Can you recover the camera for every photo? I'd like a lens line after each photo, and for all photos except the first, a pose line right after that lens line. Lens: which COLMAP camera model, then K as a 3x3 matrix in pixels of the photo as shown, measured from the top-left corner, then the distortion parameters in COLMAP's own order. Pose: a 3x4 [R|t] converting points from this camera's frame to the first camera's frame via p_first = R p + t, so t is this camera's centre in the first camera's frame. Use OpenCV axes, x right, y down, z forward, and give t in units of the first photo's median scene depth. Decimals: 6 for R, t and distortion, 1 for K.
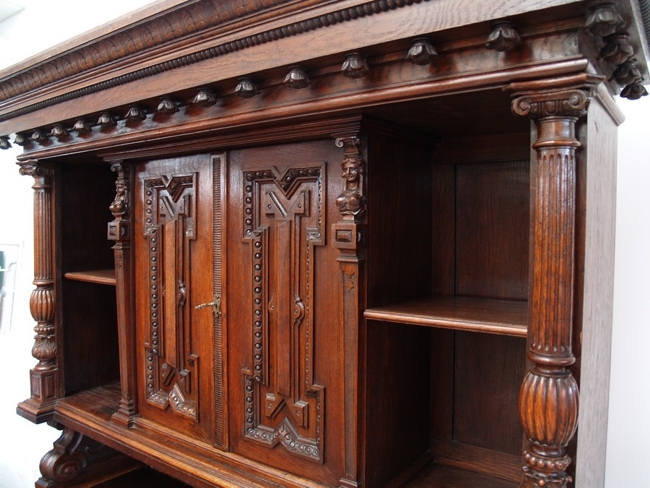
lens RADIAL K [[525.6, 0, 325.0], [0, 525.6, 244.0], [0, 0, 1]] dist [-0.125715, 0.083372]
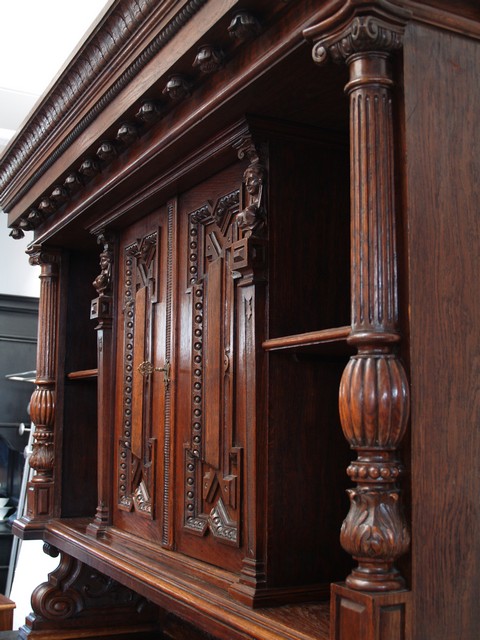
lens RADIAL K [[799.3, 0, 240.0], [0, 799.3, 320.0], [0, 0, 1]] dist [-0.102113, -0.004215]
pose [[0.898095, -0.052375, -0.436672, 0.443087], [-0.016666, 0.988118, -0.152792, 0.214530], [0.439485, 0.144499, 0.886551, -0.112350]]
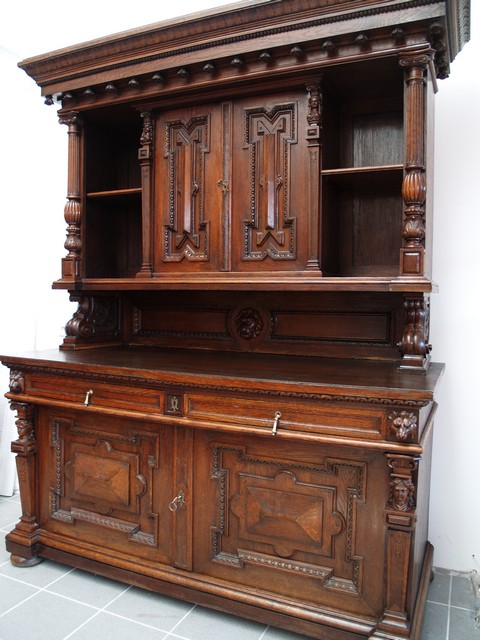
lens RADIAL K [[517.5, 0, 240.0], [0, 517.5, 320.0], [0, 0, 1]] dist [-0.125715, 0.083372]
pose [[0.979863, -0.005102, 0.199605, -0.465786], [0.001852, 0.999863, 0.016469, 0.496884], [-0.199662, -0.015768, 0.979738, -0.649740]]
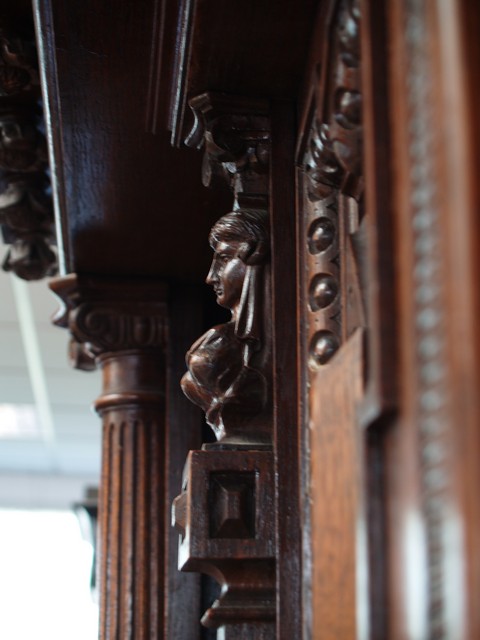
lens RADIAL K [[1530.5, 0, 240.0], [0, 1530.5, 320.0], [0, 0, 1]] dist [0.009933, 0.022962]
pose [[0.651457, -0.216155, -0.727242, -0.029118], [-0.016172, 0.954381, -0.298152, 0.067099], [0.758513, 0.205994, 0.618243, 0.745383]]
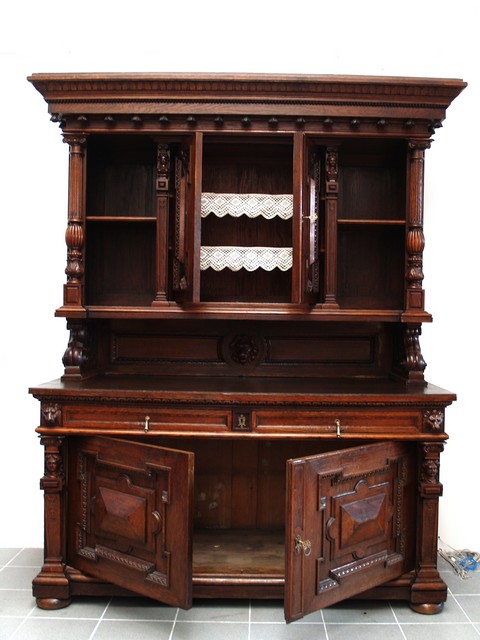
lens RADIAL K [[733.2, 0, 267.7], [0, 733.2, 315.3], [0, 0, 1]] dist [-0.114397, 0.034003]
pose [[0.804556, -0.001646, 0.593875, -1.616484], [0.010258, 0.999885, -0.011126, 0.445574], [-0.593788, 0.015044, 0.804481, -1.118540]]
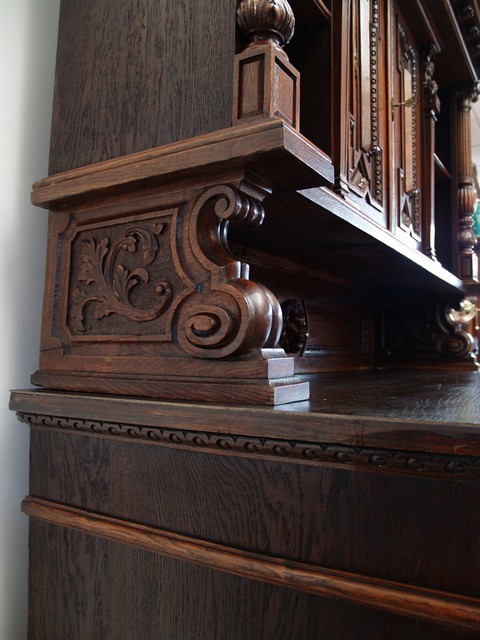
lens RADIAL K [[517.5, 0, 240.0], [0, 517.5, 320.0], [0, 0, 1]] dist [-0.125715, 0.083372]
pose [[-0.066268, 0.048282, 0.996633, -1.148100], [0.014816, 0.998766, -0.047400, 0.575964], [-0.997692, 0.011625, -0.066902, 1.309884]]
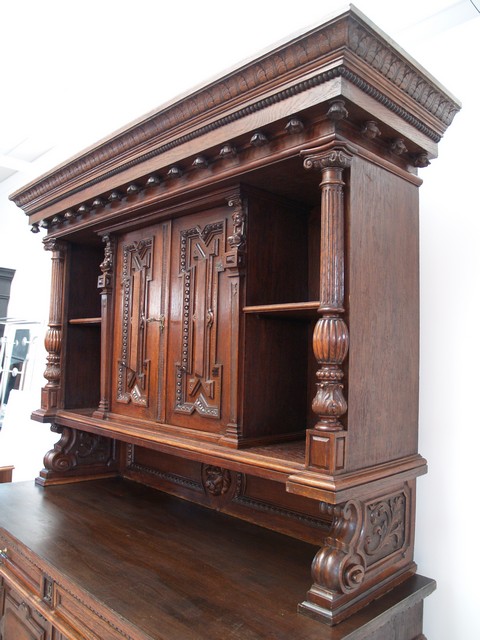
lens RADIAL K [[517.5, 0, 240.0], [0, 517.5, 320.0], [0, 0, 1]] dist [-0.125715, 0.083372]
pose [[0.984720, 0.006686, -0.174019, 0.245950], [-0.024648, 0.994555, -0.101261, 0.236754], [0.172394, 0.104002, 0.979522, -0.367617]]
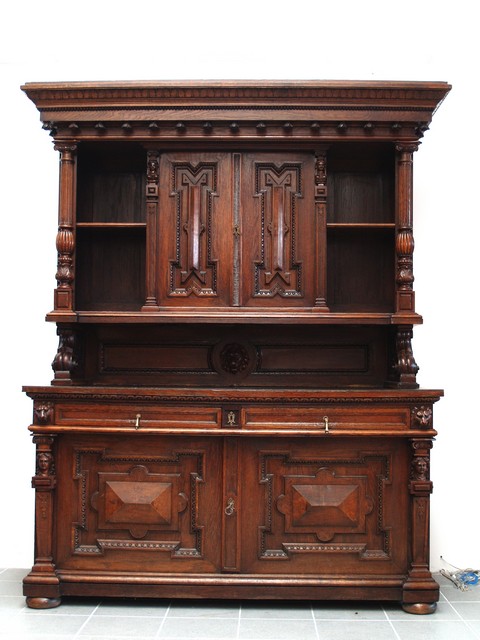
lens RADIAL K [[916.3, 0, 240.0], [0, 916.3, 320.0], [0, 0, 1]] dist [-0.110291, -0.003467]
pose [[0.825202, 0.028257, 0.564130, -1.935438], [0.015848, 0.997196, -0.073131, 0.645628], [-0.564615, 0.069288, 0.822441, -1.631079]]
